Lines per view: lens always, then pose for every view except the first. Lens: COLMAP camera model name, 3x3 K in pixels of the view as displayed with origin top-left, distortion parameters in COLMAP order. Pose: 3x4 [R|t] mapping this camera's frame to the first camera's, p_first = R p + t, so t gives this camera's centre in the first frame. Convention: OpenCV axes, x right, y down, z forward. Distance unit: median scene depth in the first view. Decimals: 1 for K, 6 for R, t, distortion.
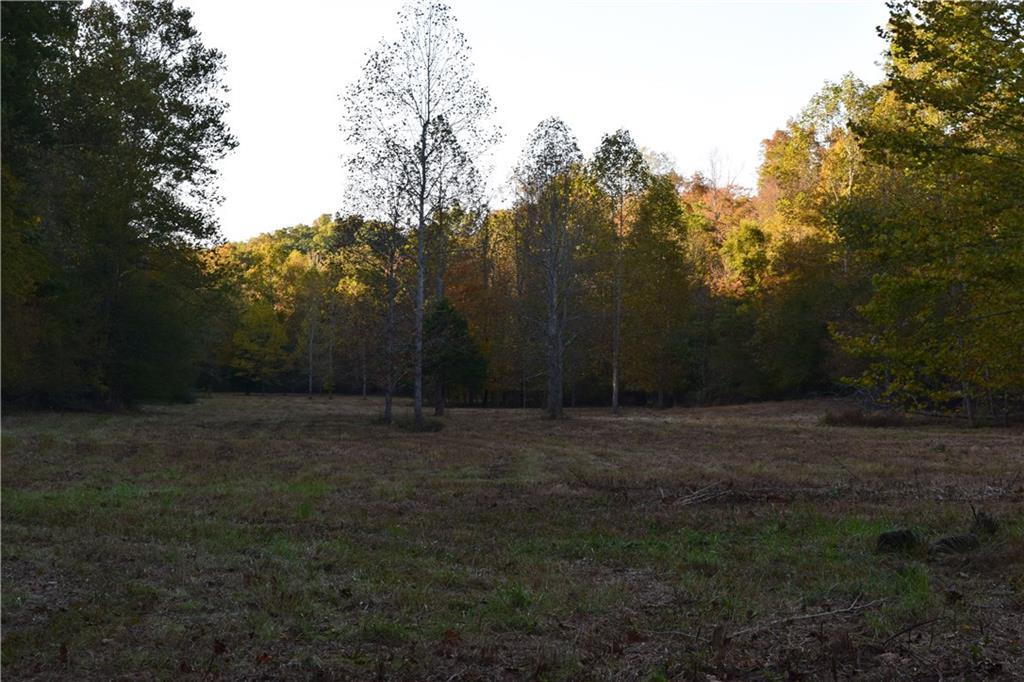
lens RADIAL K [[2410.3, 0, 512.2], [0, 2410.3, 340.8], [0, 0, 1]] dist [-0.114030, 0.000000]
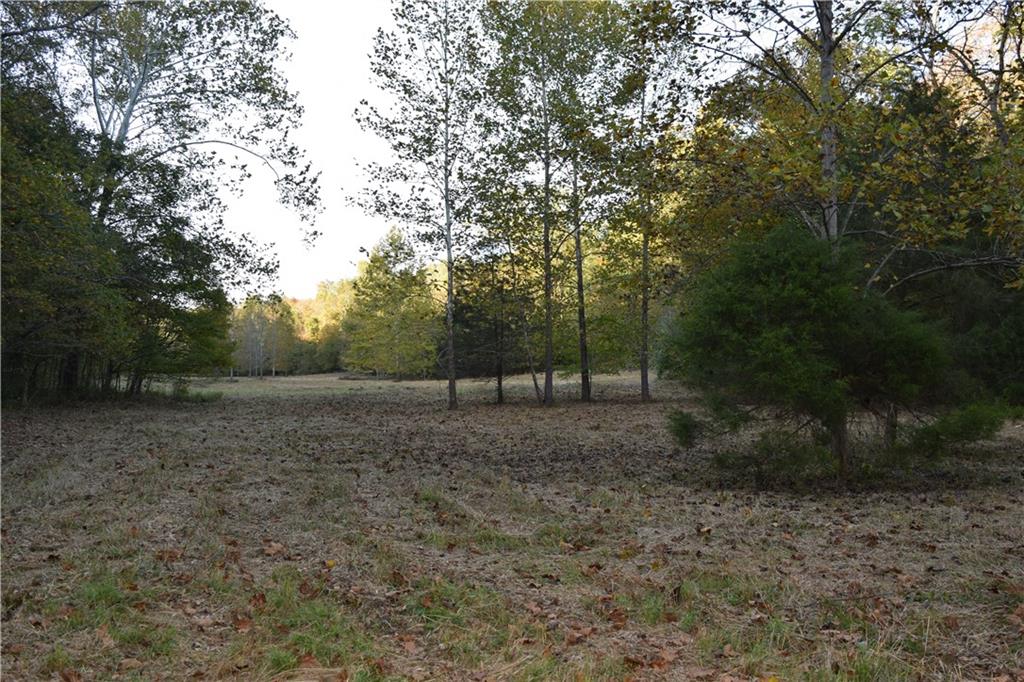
lens RADIAL K [[970.0, 0, 512.7], [0, 970.0, 341.0], [0, 0, 1]] dist [0.003767, 0.000000]
pose [[0.952443, 0.005542, 0.304668, -0.044089], [-0.002587, 0.999946, -0.010103, -0.006482], [-0.304707, 0.008835, 0.952405, -0.314089]]
